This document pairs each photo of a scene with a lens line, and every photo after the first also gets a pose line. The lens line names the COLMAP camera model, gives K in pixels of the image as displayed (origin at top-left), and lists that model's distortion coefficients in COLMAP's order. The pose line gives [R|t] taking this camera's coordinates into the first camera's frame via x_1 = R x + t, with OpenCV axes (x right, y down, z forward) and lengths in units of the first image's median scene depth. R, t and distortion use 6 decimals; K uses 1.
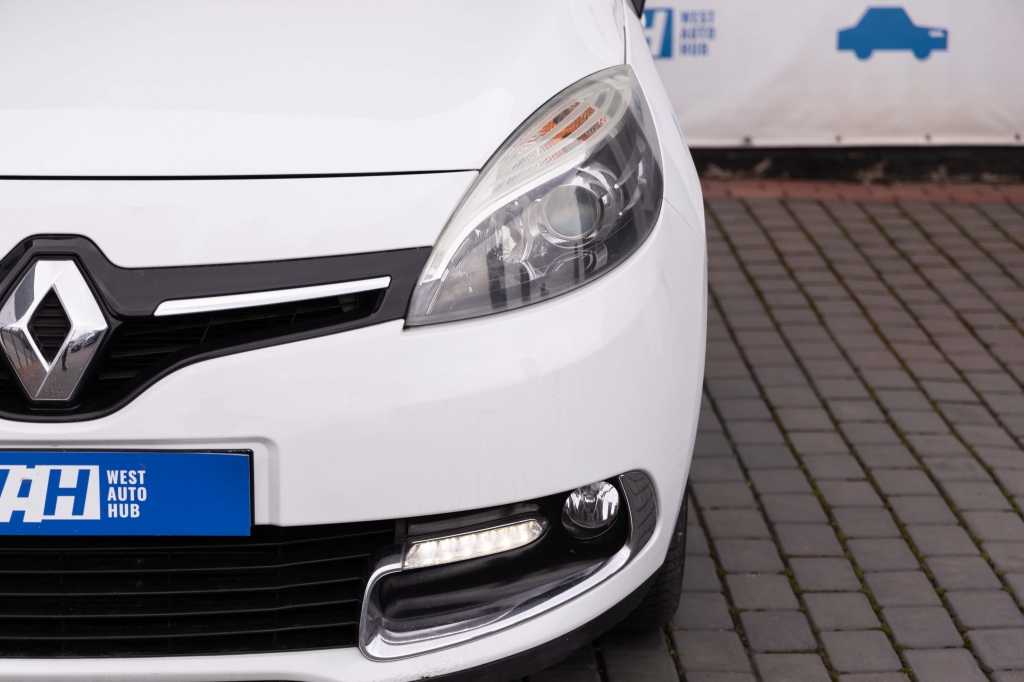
lens RADIAL K [[2429.3, 0, 512.0], [0, 2429.3, 341.0], [0, 0, 1]] dist [0.033055, -0.017334]
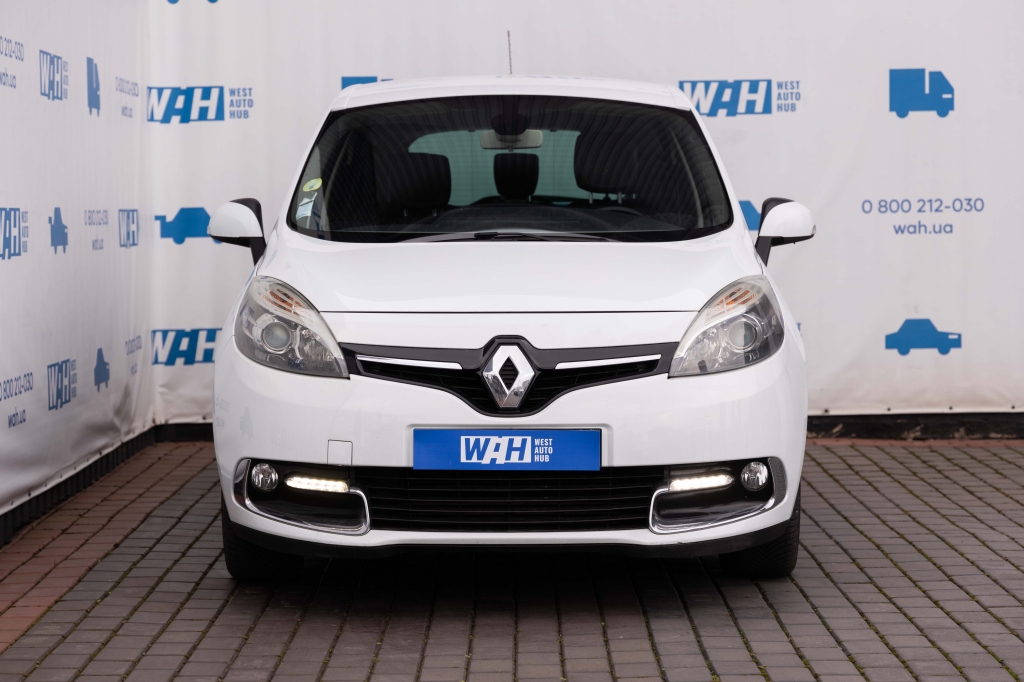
lens RADIAL K [[2429.3, 0, 512.0], [0, 2429.3, 341.0], [0, 0, 1]] dist [0.033055, -0.017334]
pose [[0.999452, -0.011994, -0.030843, -0.106317], [0.006220, 0.983482, -0.180902, 0.322818], [0.032503, 0.180611, 0.983017, -1.034667]]
